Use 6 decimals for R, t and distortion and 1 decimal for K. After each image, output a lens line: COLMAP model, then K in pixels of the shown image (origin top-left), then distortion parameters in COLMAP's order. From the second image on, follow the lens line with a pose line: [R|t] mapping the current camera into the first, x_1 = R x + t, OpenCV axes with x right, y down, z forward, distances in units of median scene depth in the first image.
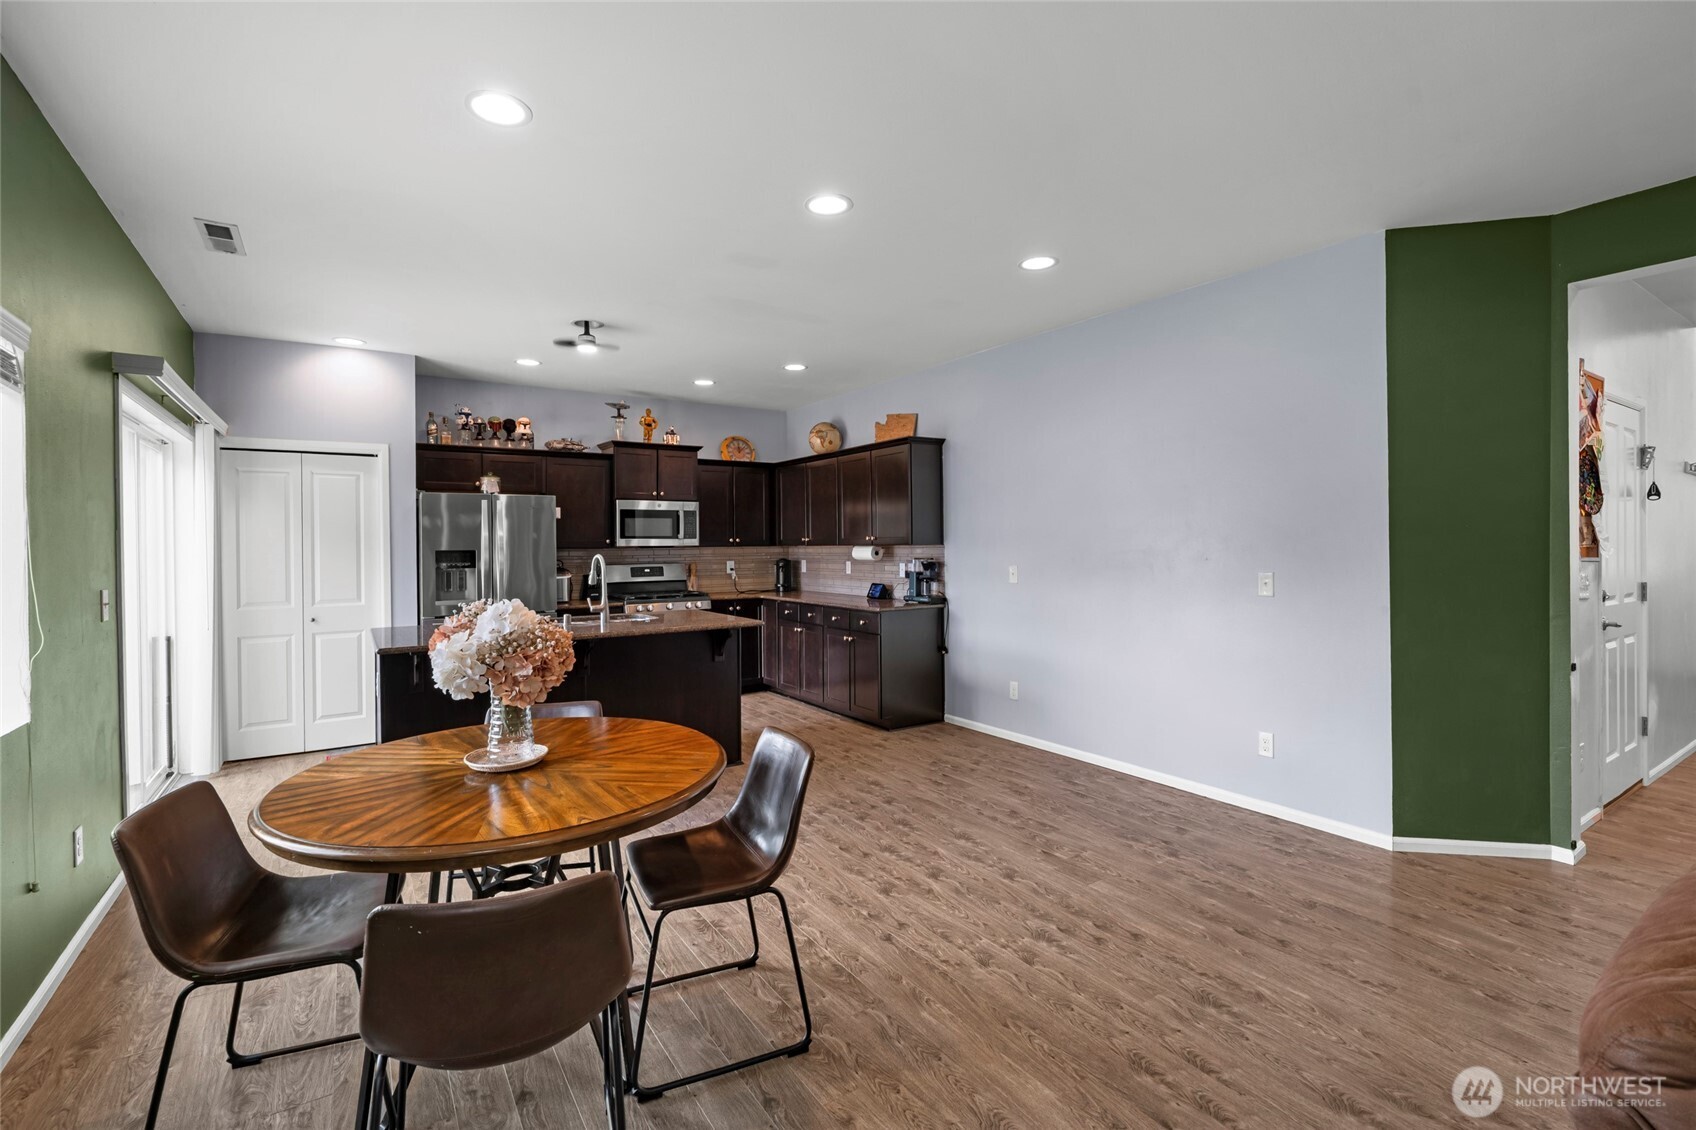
lens RADIAL K [[759.7, 0, 838.5], [0, 759.7, 553.2], [0, 0, 1]] dist [-0.002783, -0.000386]
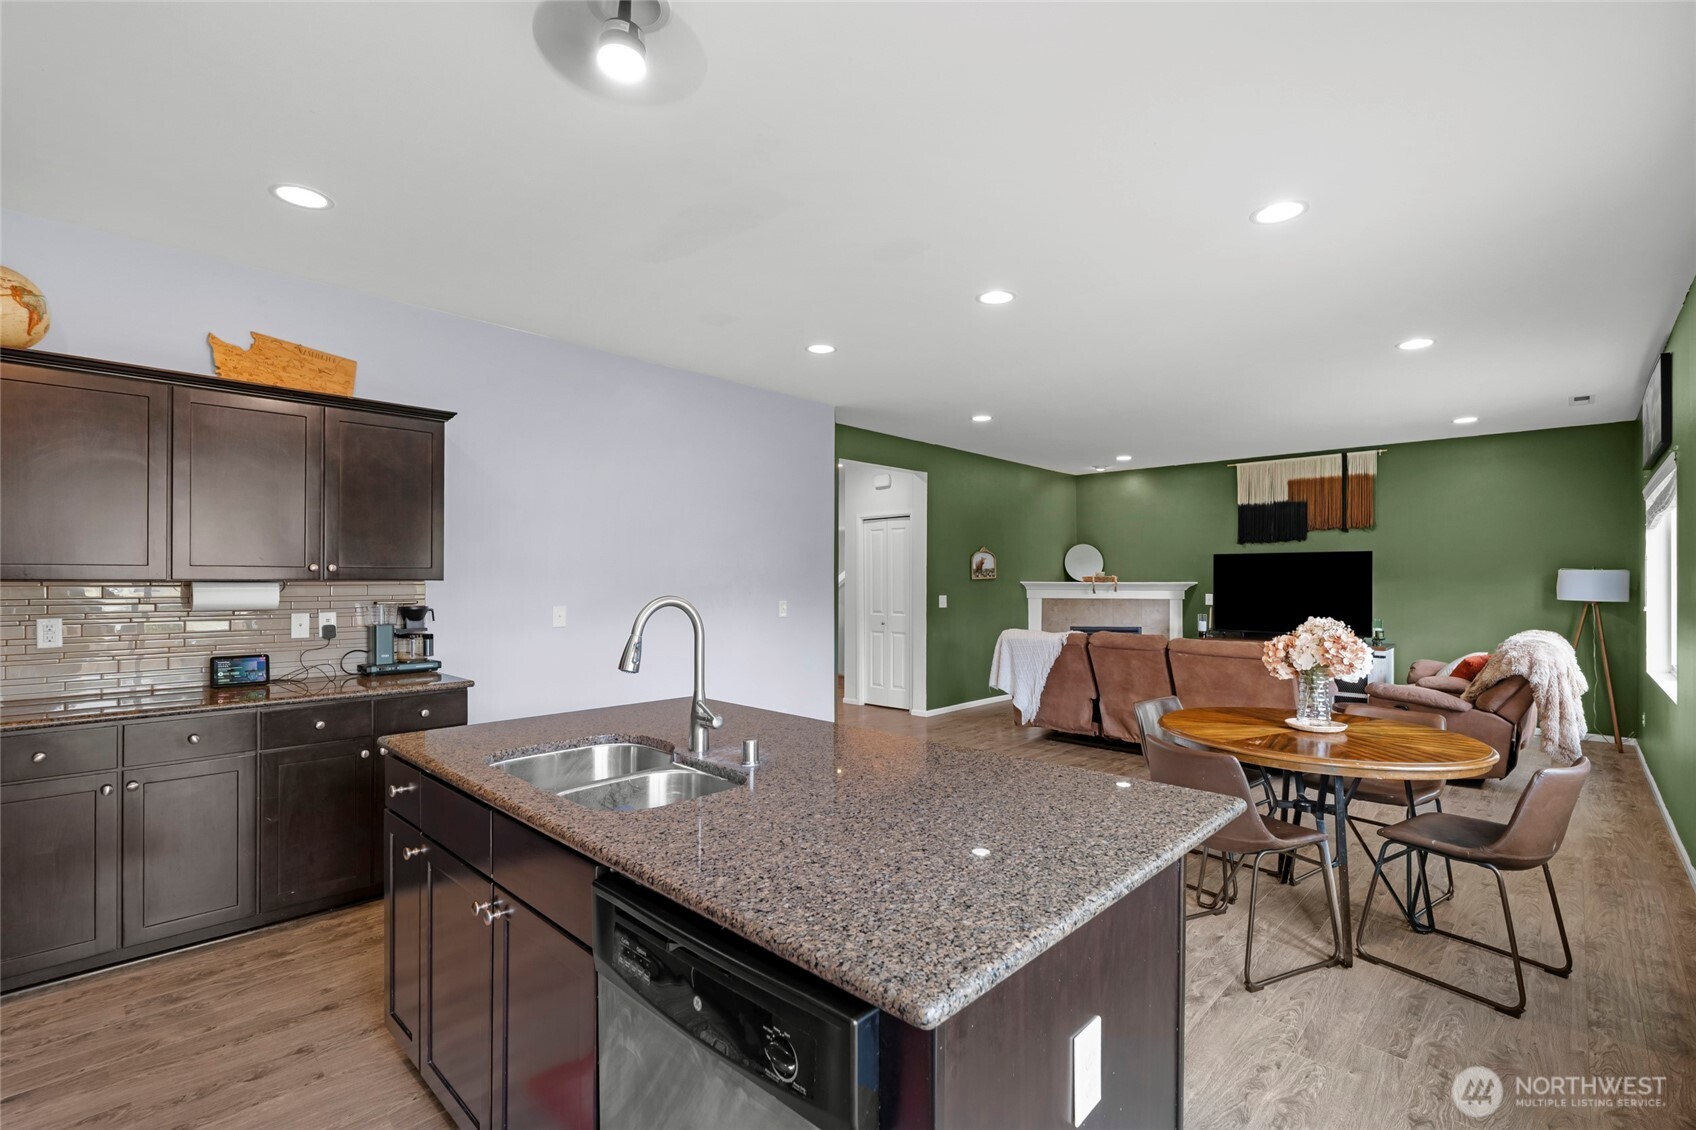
lens RADIAL K [[759.7, 0, 851.4], [0, 759.7, 582.7], [0, 0, 1]] dist [-0.002783, -0.000386]
pose [[-0.230678, 0.003730, 0.973023, -0.570442], [0.011282, 0.999936, -0.001158, -0.004239], [-0.972965, 0.010710, -0.230706, 0.761175]]
